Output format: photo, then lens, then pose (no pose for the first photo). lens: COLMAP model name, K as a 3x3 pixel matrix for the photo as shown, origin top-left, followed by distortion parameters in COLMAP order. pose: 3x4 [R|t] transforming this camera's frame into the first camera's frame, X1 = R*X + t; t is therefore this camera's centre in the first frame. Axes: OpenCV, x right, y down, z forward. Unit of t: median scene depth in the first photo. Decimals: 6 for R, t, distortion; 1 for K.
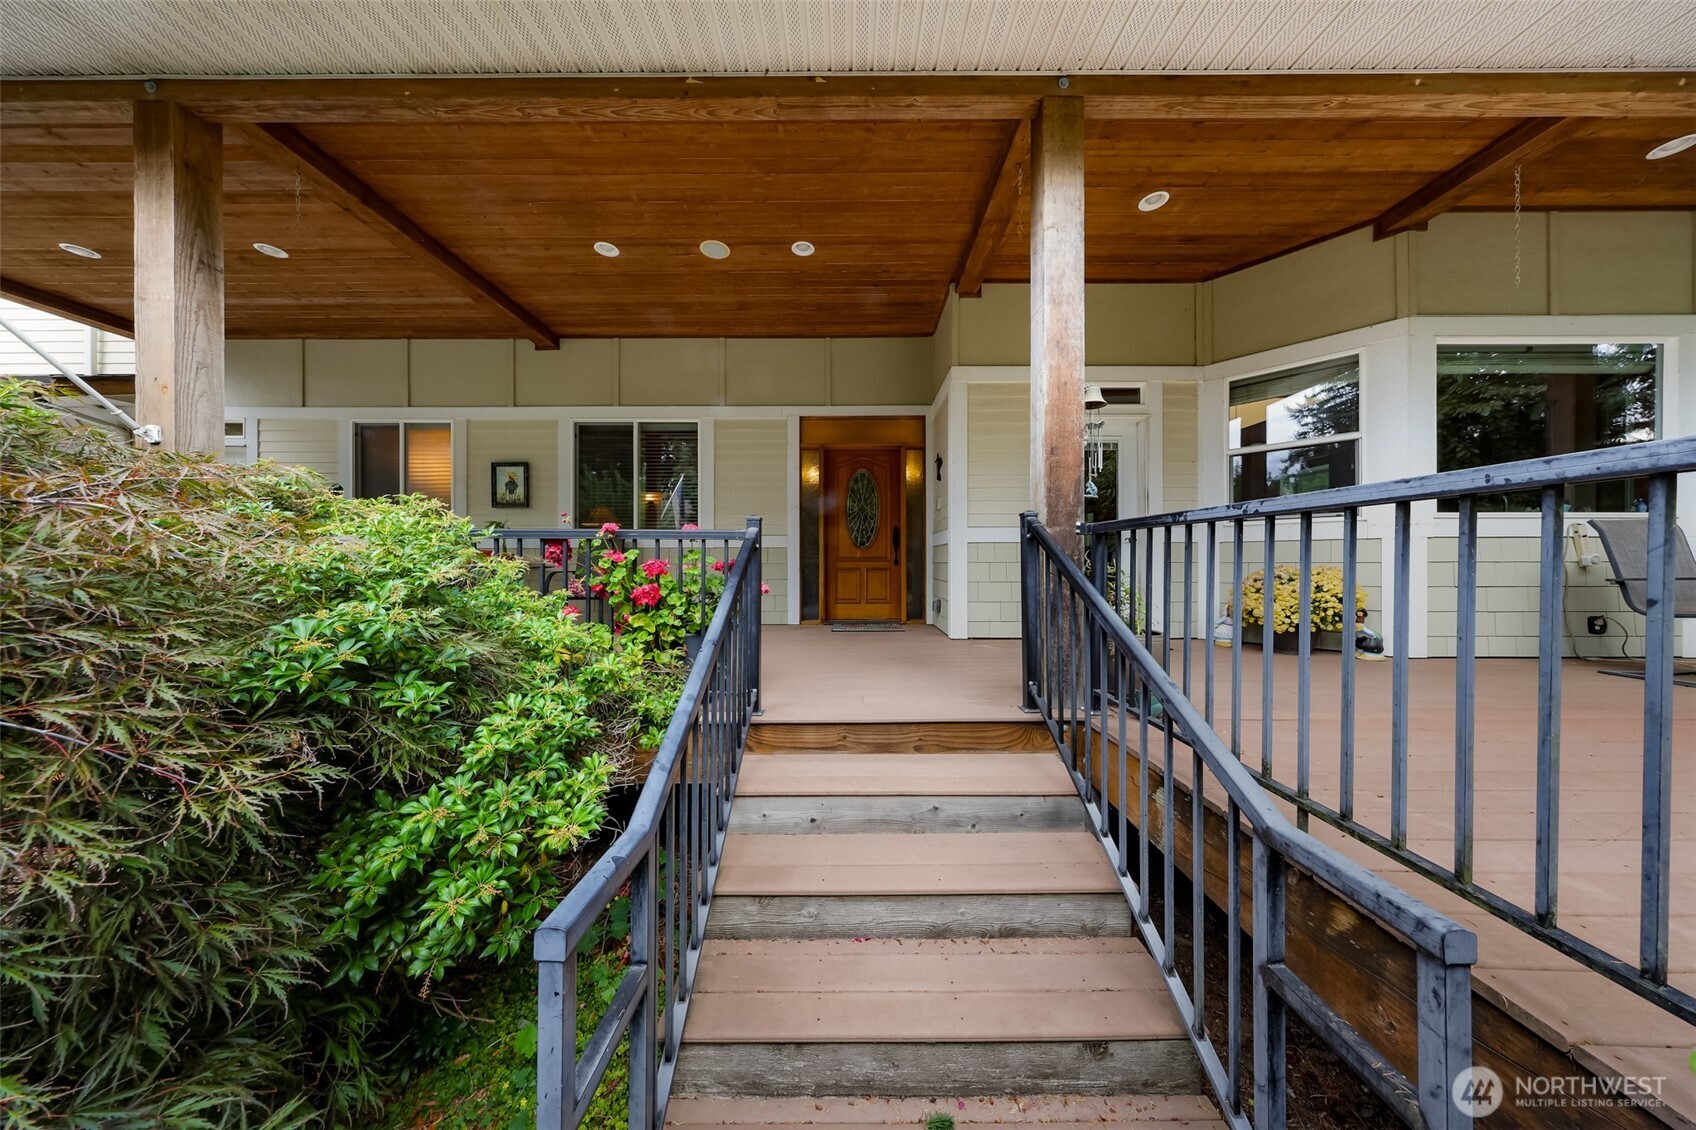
lens RADIAL K [[491.4, 0, 848.0], [0, 491.4, 565.0], [0, 0, 1]] dist [0.000411, 0.000060]
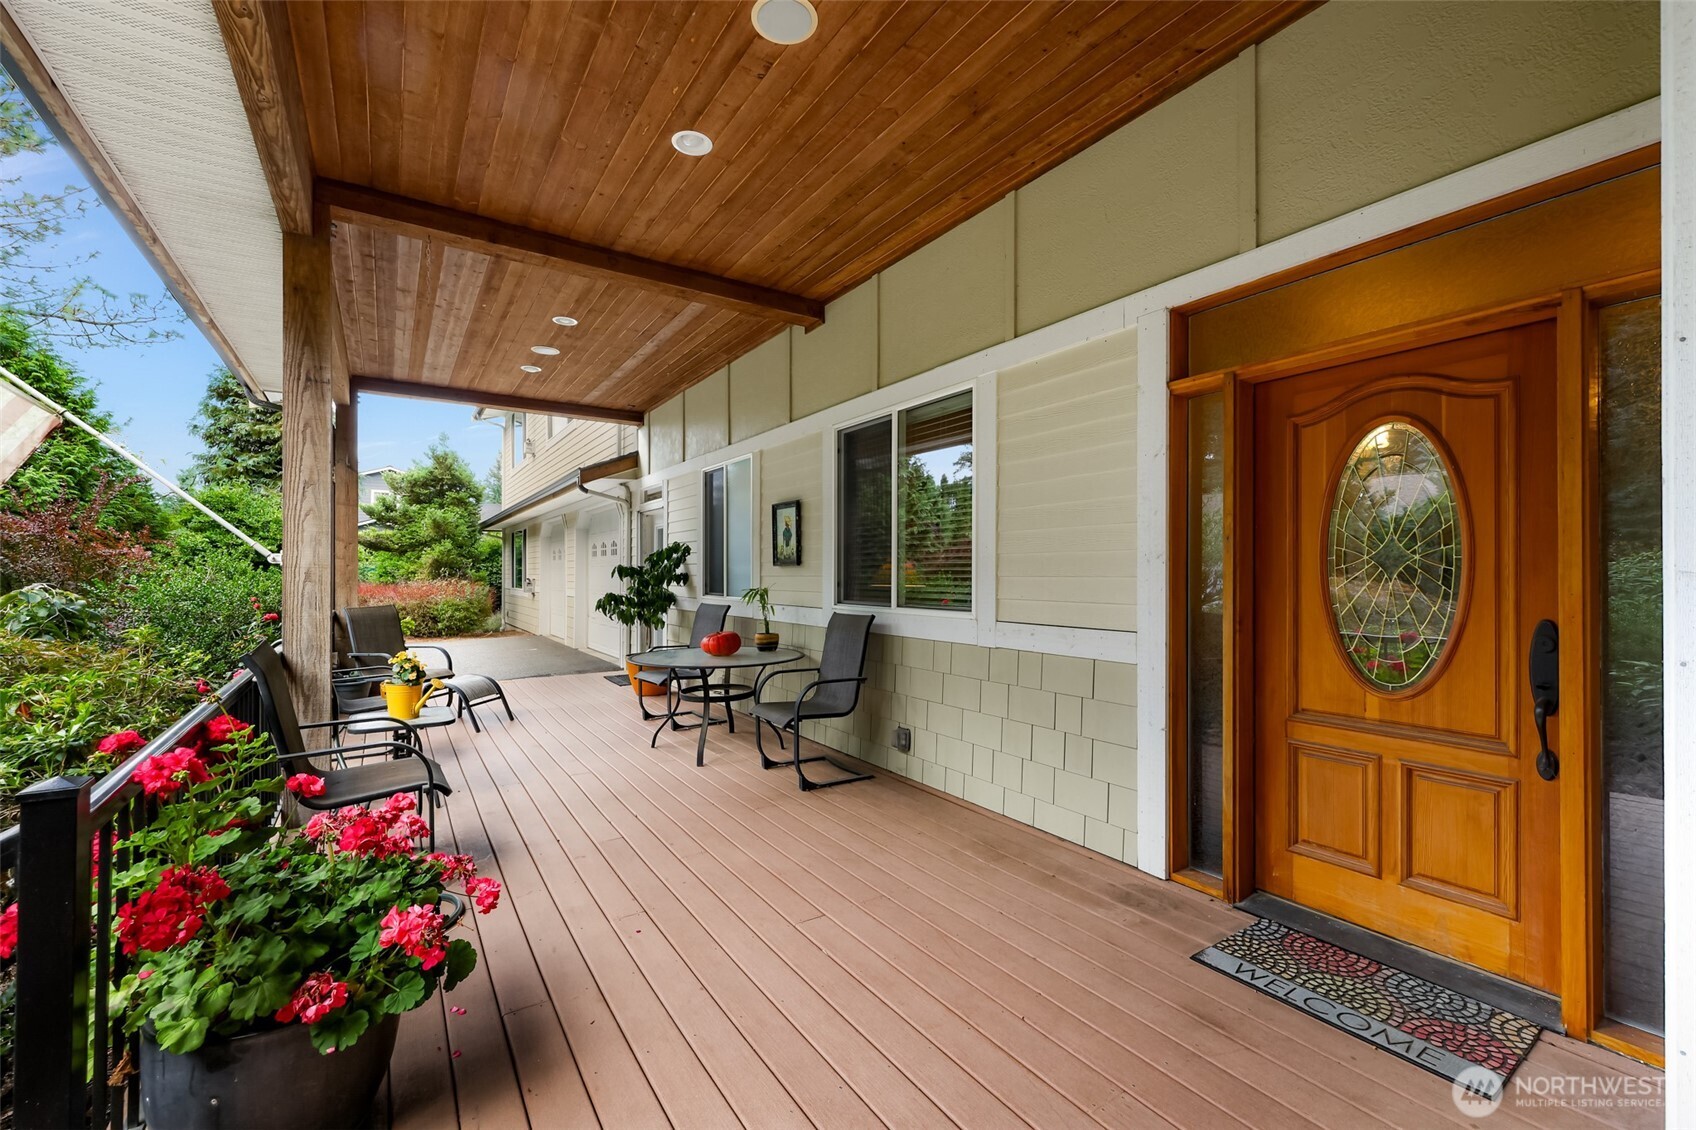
lens RADIAL K [[702.2, 0, 848.0], [0, 702.2, 565.0], [0, 0, 1]] dist [-0.000721, -0.000149]
pose [[0.550568, -0.008760, -0.834744, 0.206792], [-0.004053, 0.999905, -0.013166, -0.105245], [0.834780, 0.010632, 0.550480, 0.518078]]
